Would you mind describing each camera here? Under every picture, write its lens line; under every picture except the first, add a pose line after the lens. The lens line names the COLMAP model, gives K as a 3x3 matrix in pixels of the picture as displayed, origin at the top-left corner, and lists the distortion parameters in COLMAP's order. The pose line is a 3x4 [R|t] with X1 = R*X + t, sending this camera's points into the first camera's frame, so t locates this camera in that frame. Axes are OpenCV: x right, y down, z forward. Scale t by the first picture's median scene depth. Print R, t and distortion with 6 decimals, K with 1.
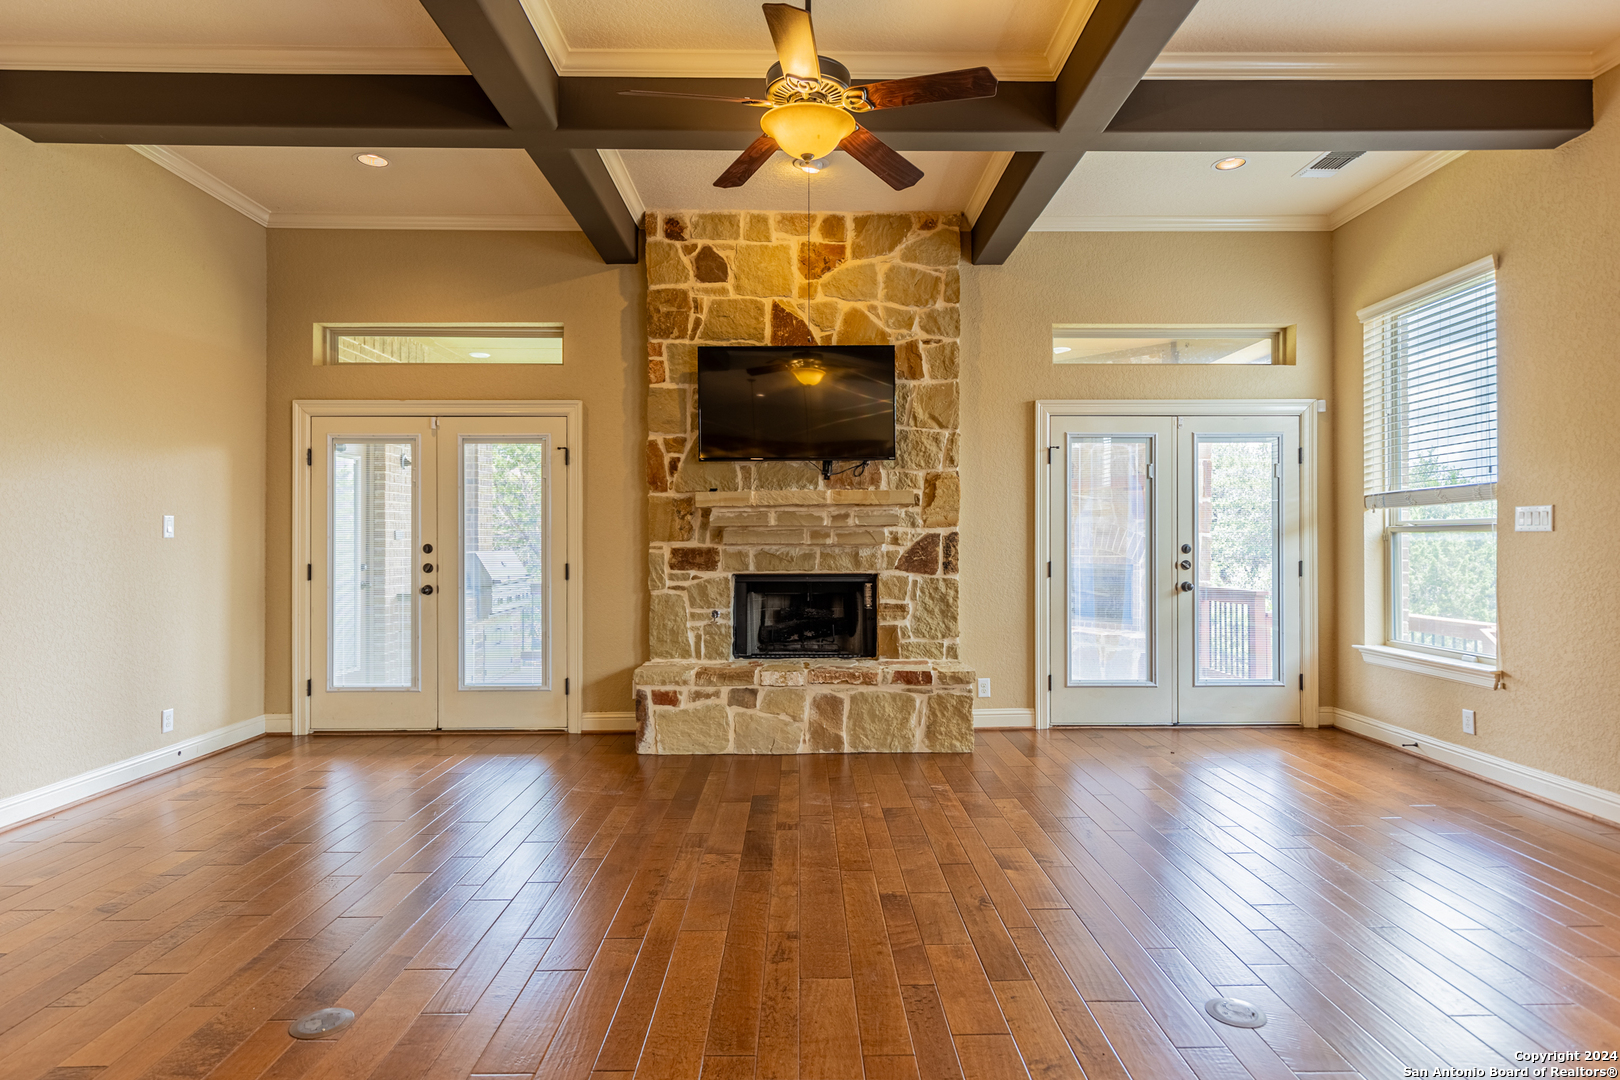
lens RADIAL K [[881.1, 0, 814.7], [0, 881.1, 536.7], [0, 0, 1]] dist [0.002591, -0.000480]
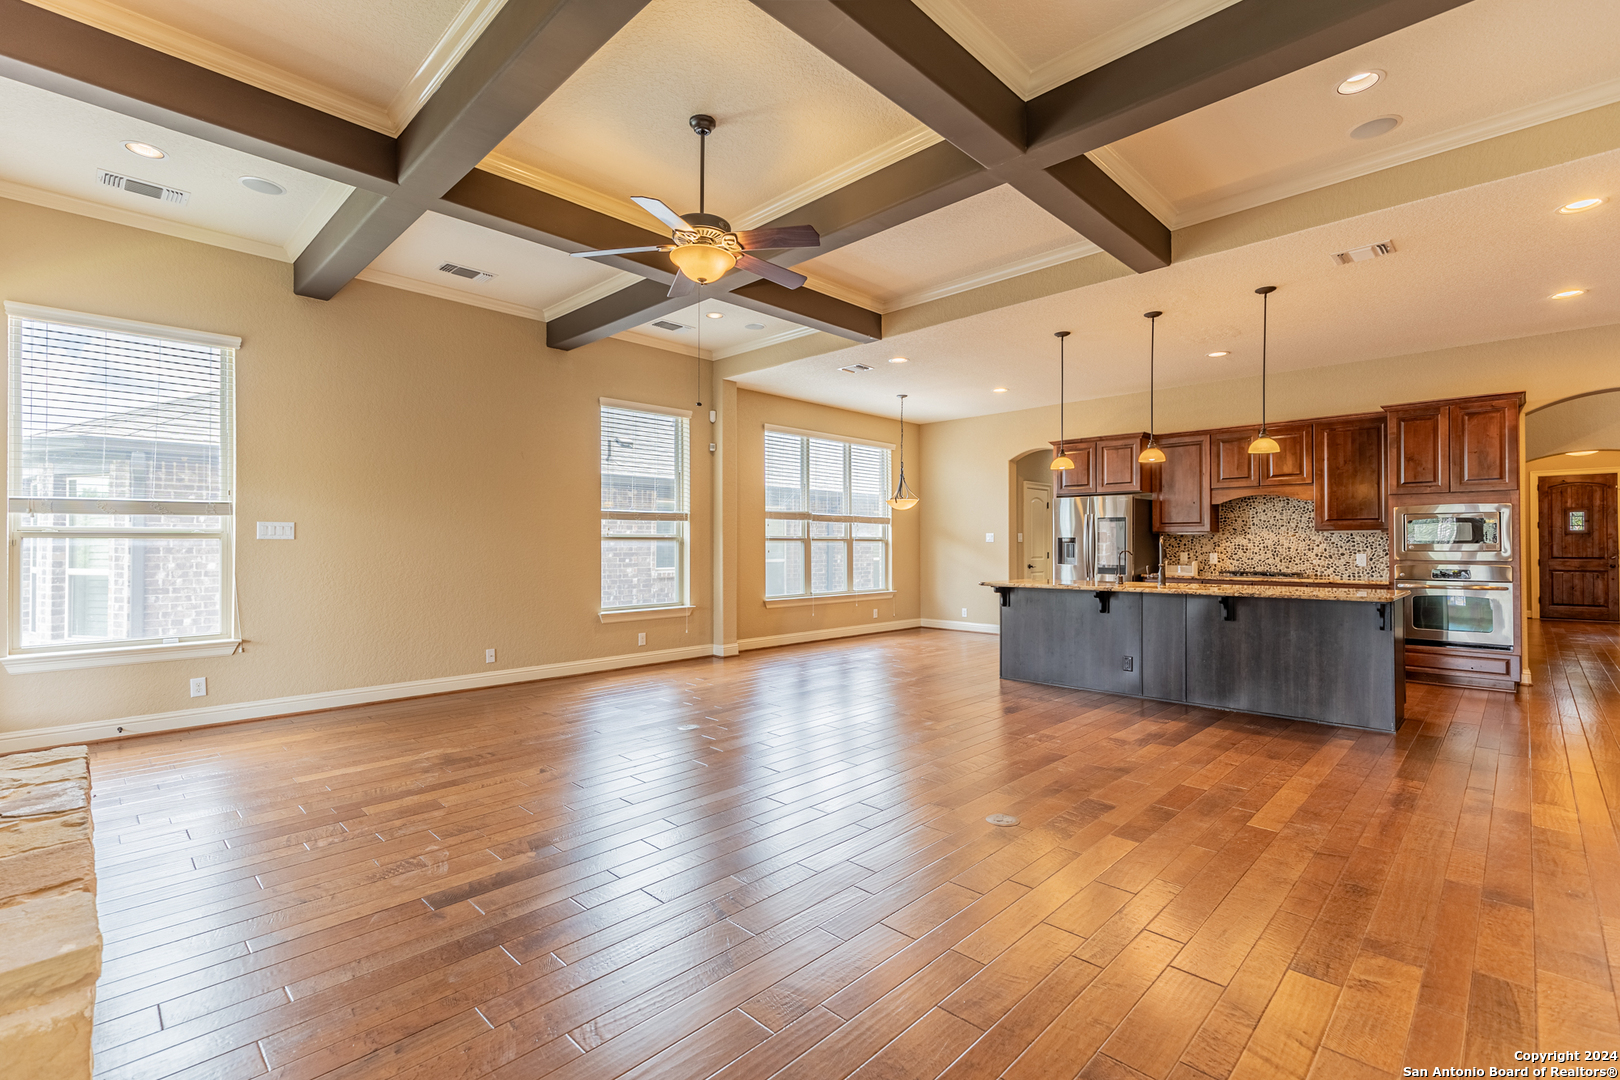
lens RADIAL K [[724.9, 0, 818.8], [0, 724.9, 545.6], [0, 0, 1]] dist [0.007010, -0.001872]
pose [[-0.703459, 0.000750, 0.710735, -0.527931], [-0.000440, 0.999999, -0.001491, 0.004479], [-0.710735, -0.001362, -0.703458, 0.904244]]
